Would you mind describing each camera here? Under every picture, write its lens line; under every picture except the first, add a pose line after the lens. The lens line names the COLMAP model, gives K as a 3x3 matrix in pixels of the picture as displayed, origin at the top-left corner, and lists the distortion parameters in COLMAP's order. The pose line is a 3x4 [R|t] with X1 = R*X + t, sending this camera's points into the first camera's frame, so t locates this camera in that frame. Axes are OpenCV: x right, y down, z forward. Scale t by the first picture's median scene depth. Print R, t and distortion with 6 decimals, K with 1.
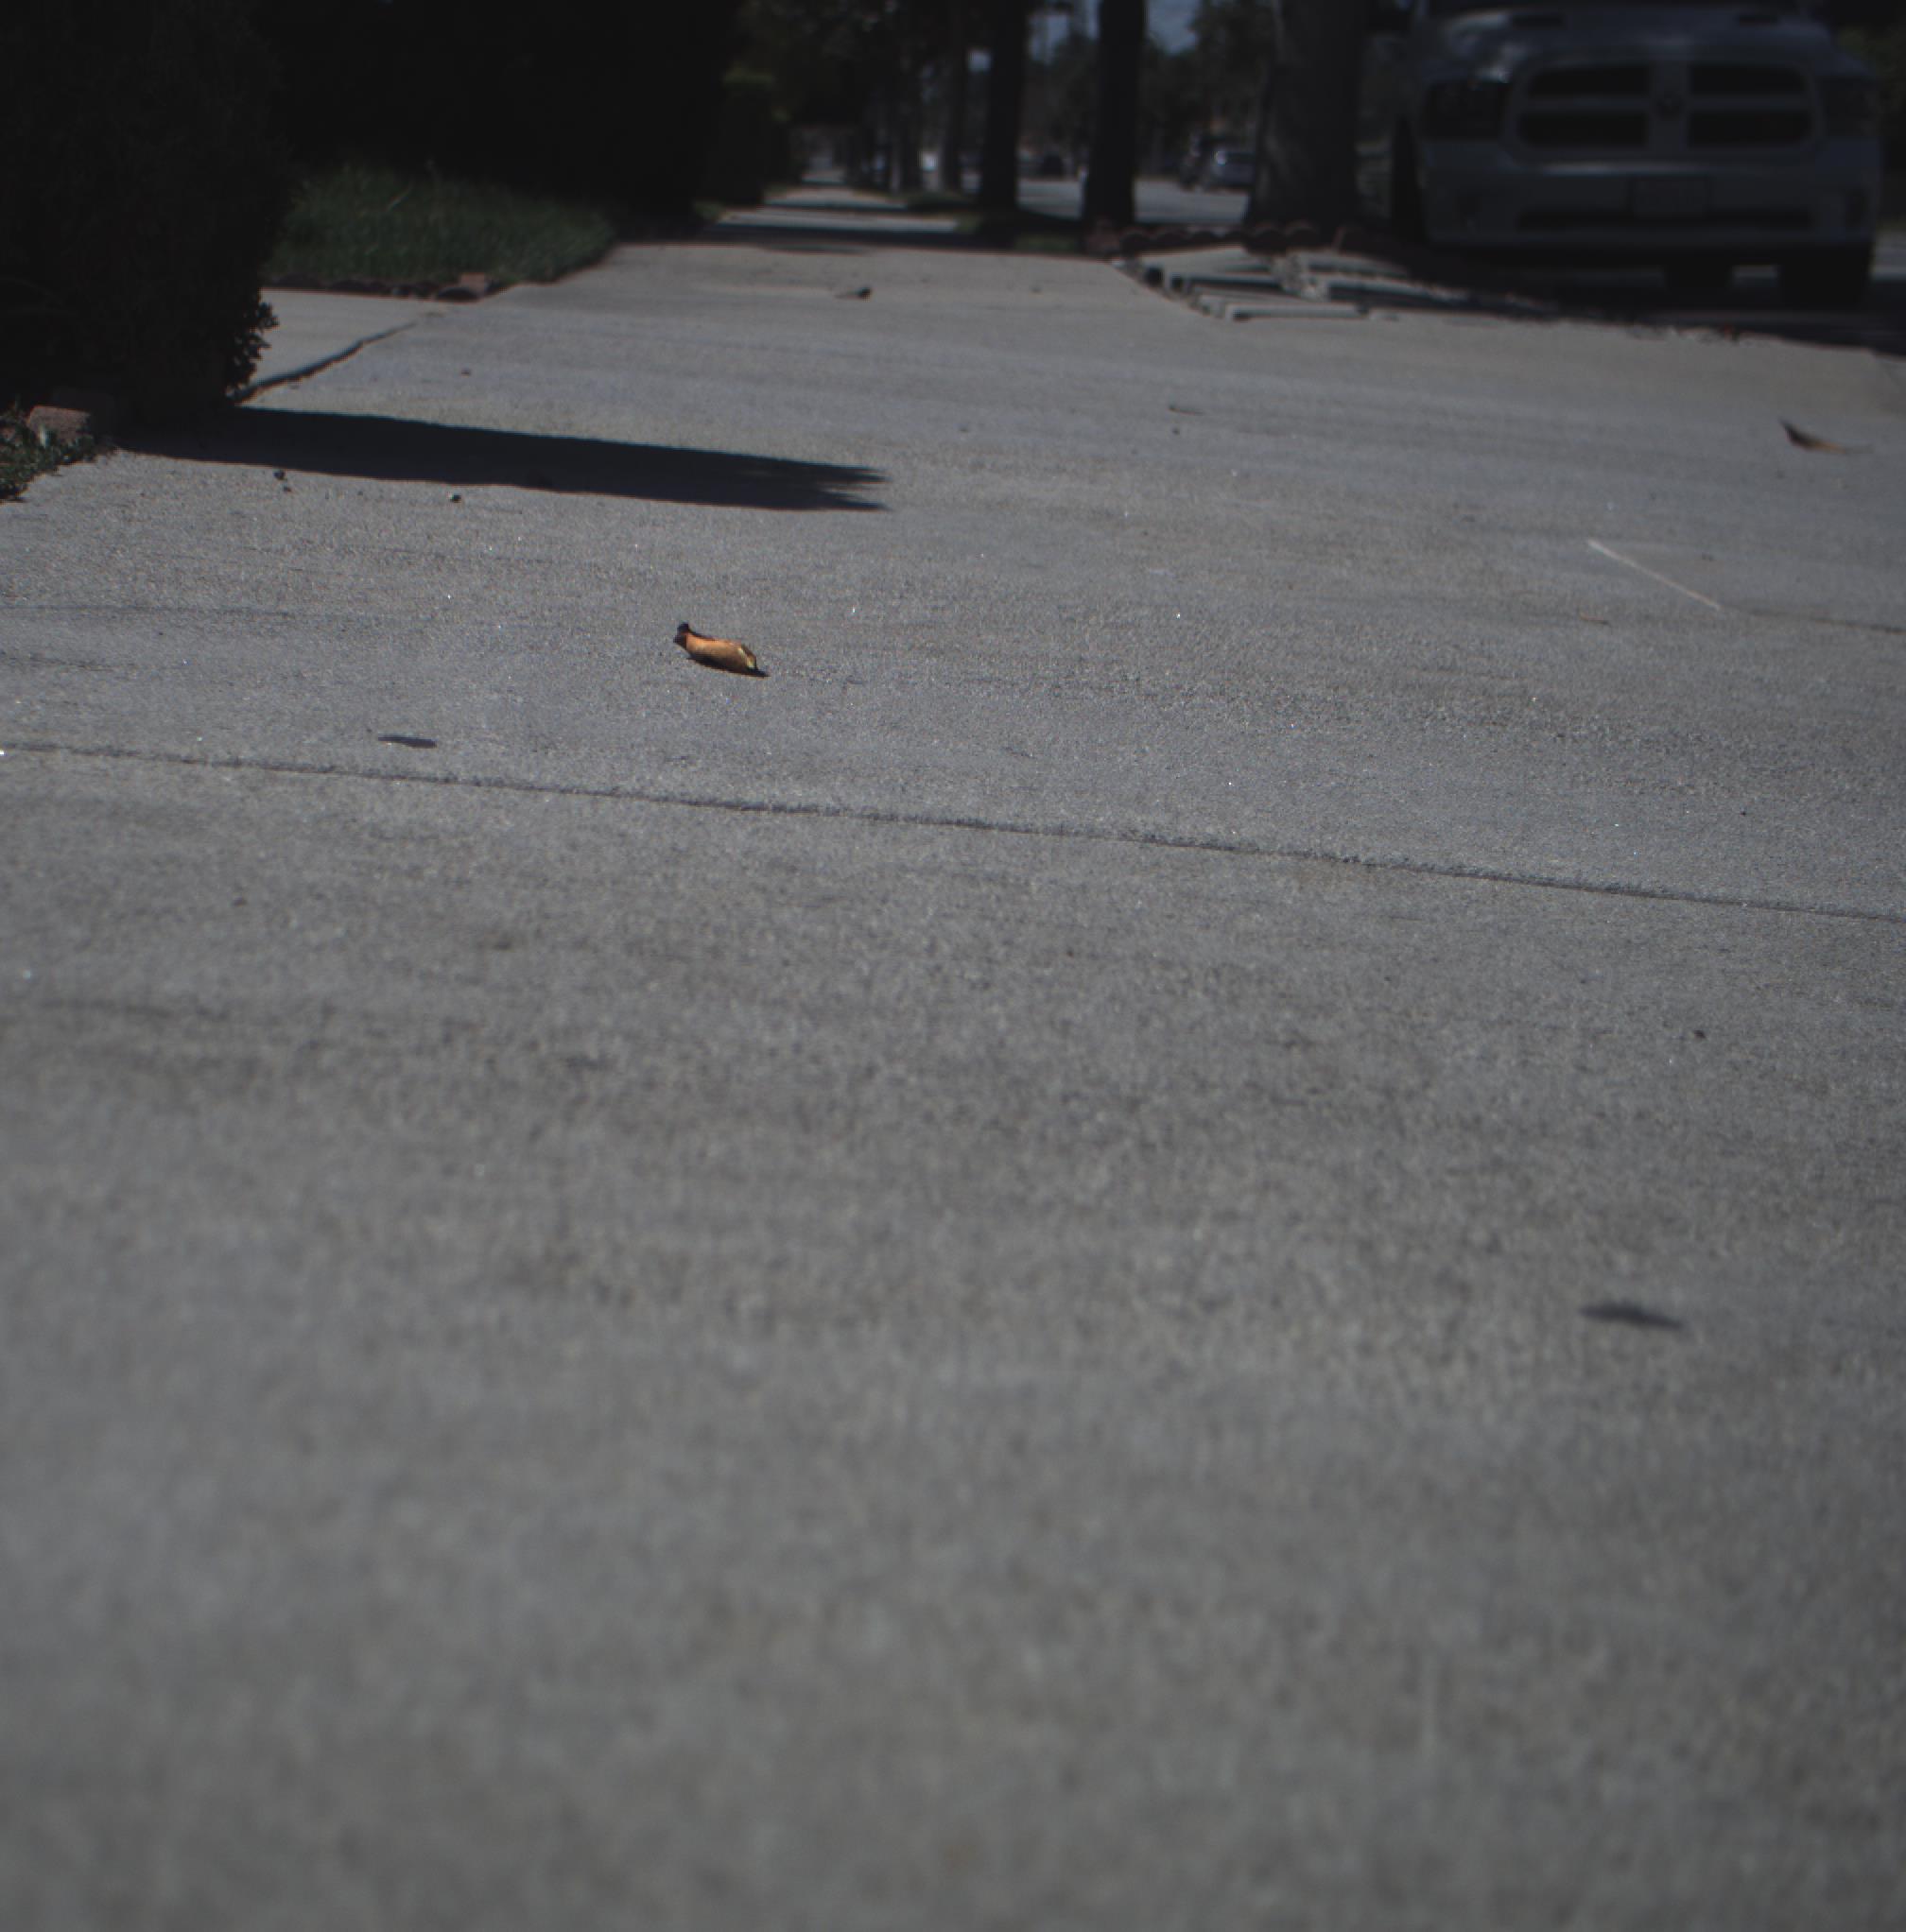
lens RADIAL K [[4339.6, 0, 728.1], [0, 4339.6, 961.9], [0, 0, 1]] dist [-0.176171, 0.817089]
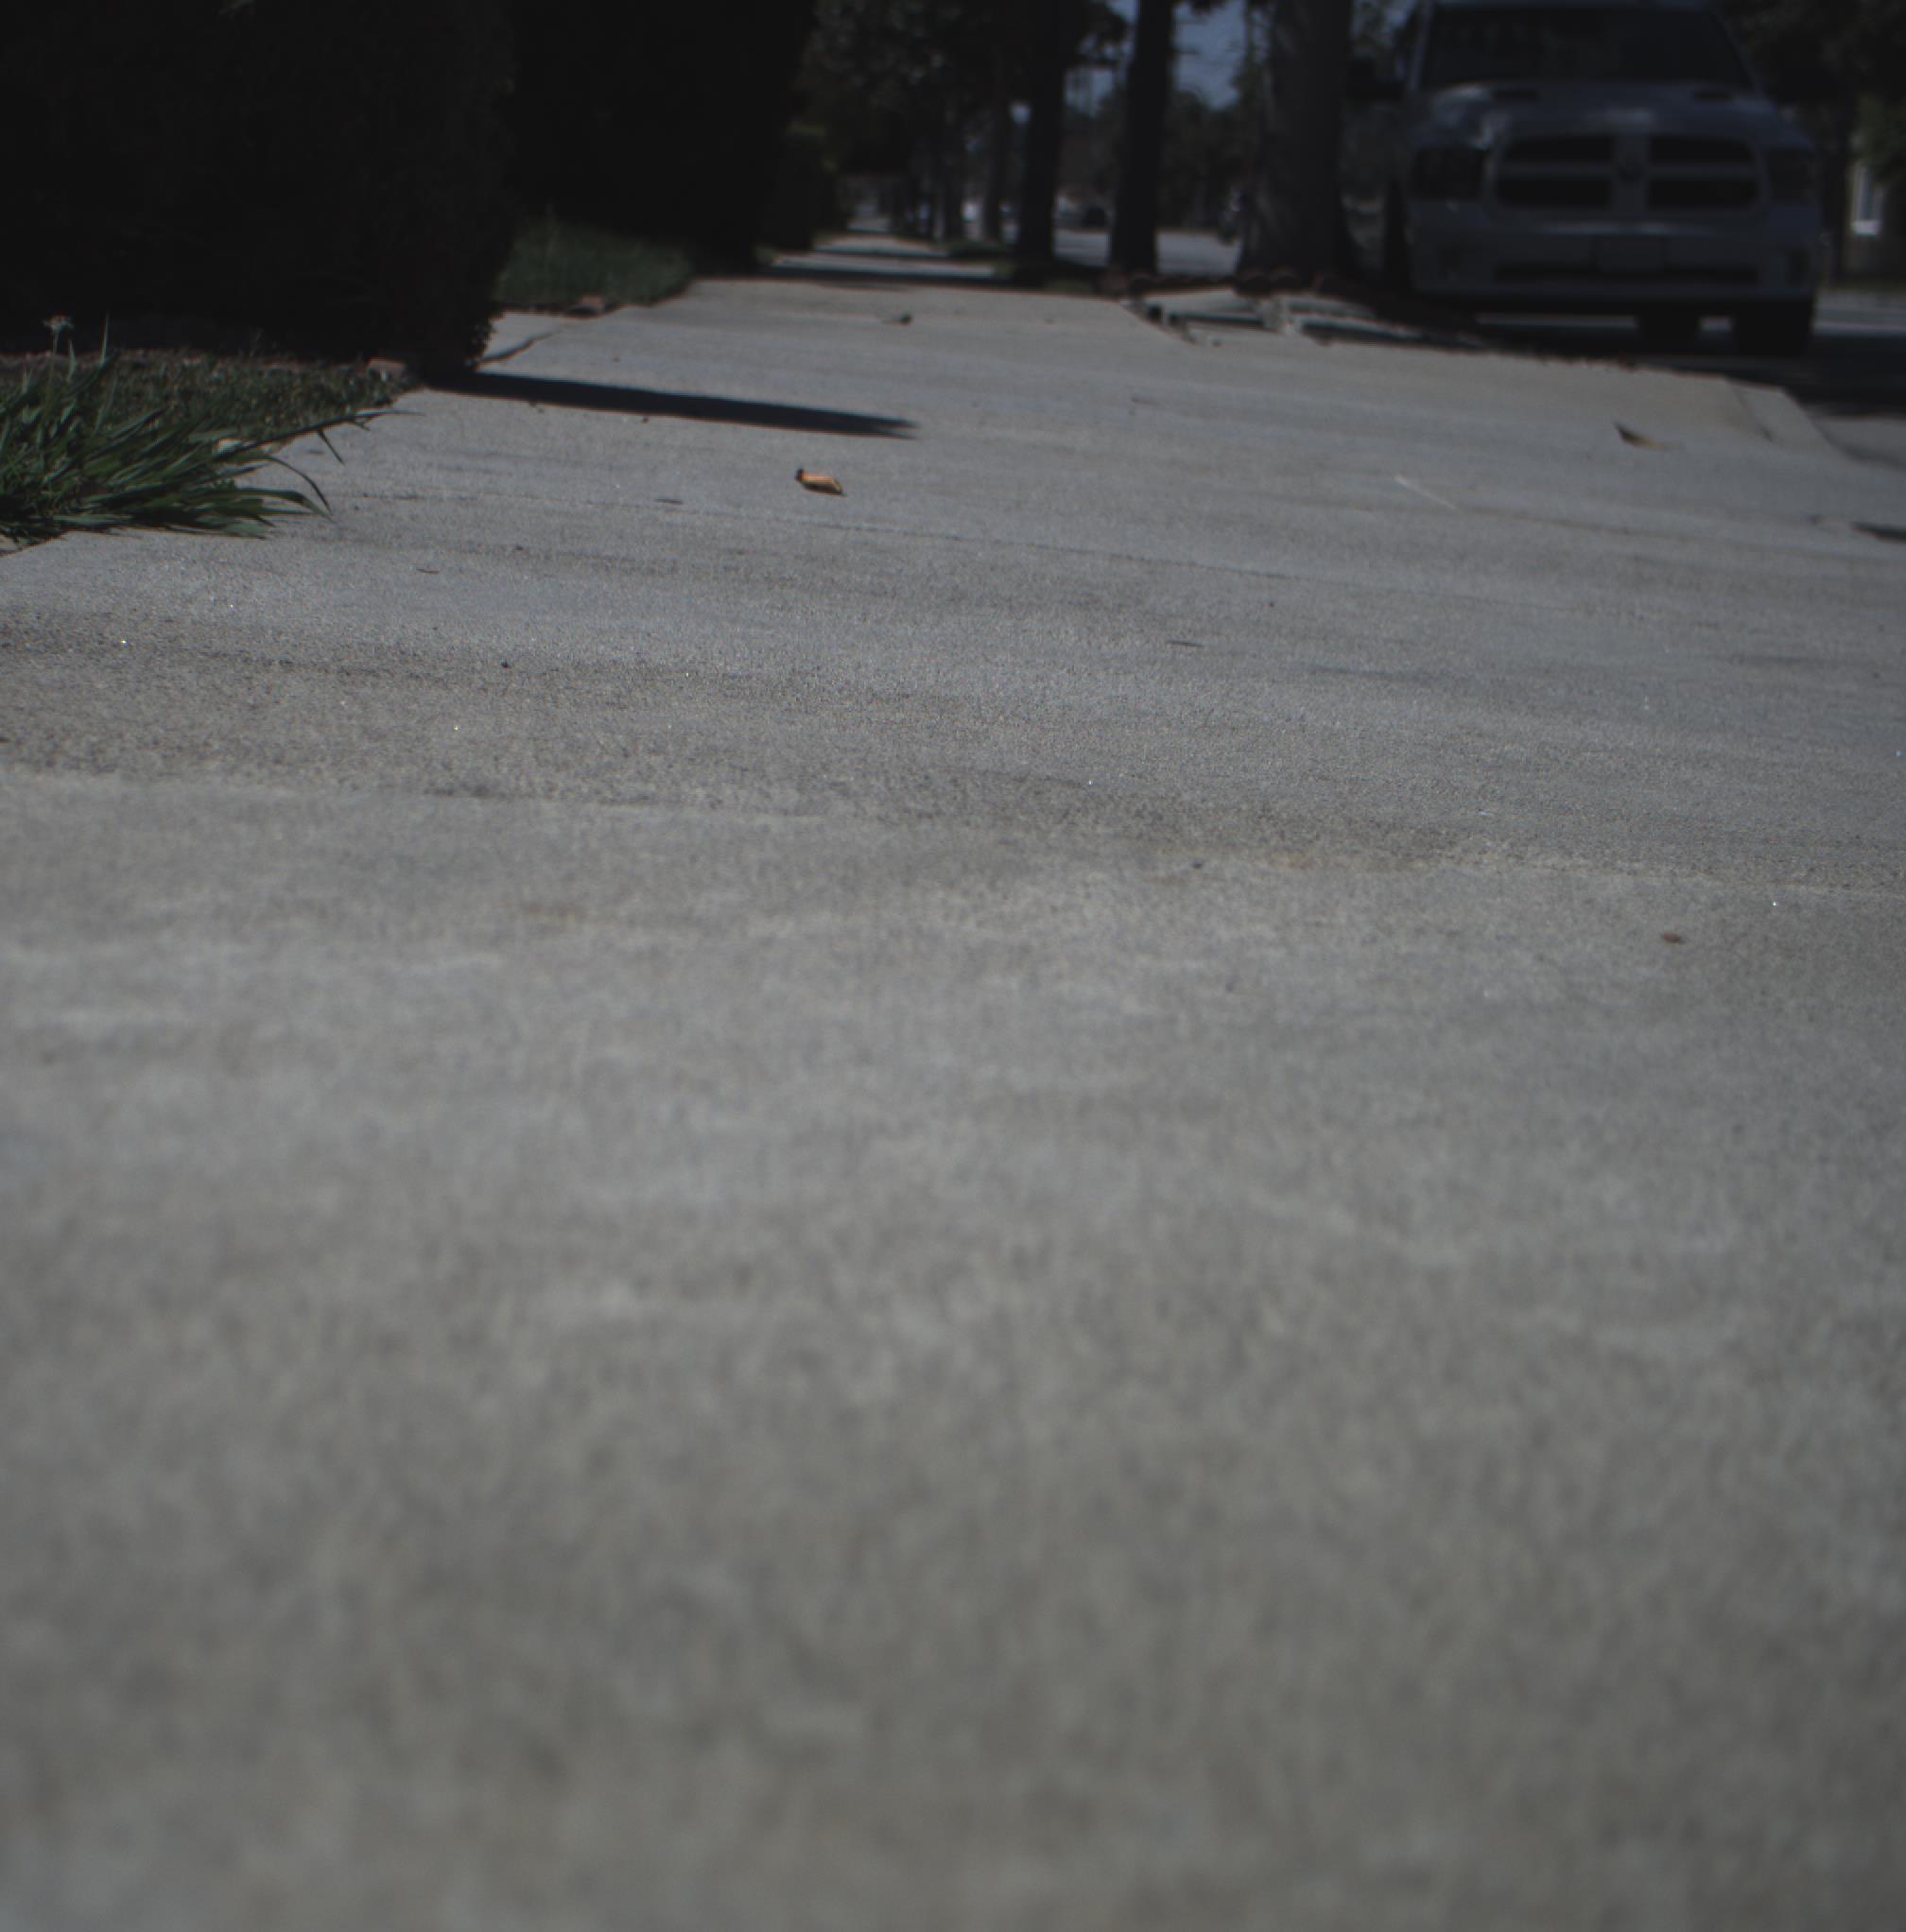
lens RADIAL K [[4339.6, 0, 728.1], [0, 4339.6, 961.9], [0, 0, 1]] dist [-0.176171, 0.817089]
pose [[0.999828, 0.017020, -0.007425, -0.005100], [-0.017097, 0.999799, -0.010453, 0.031523], [0.007246, 0.010578, 0.999918, -0.170695]]
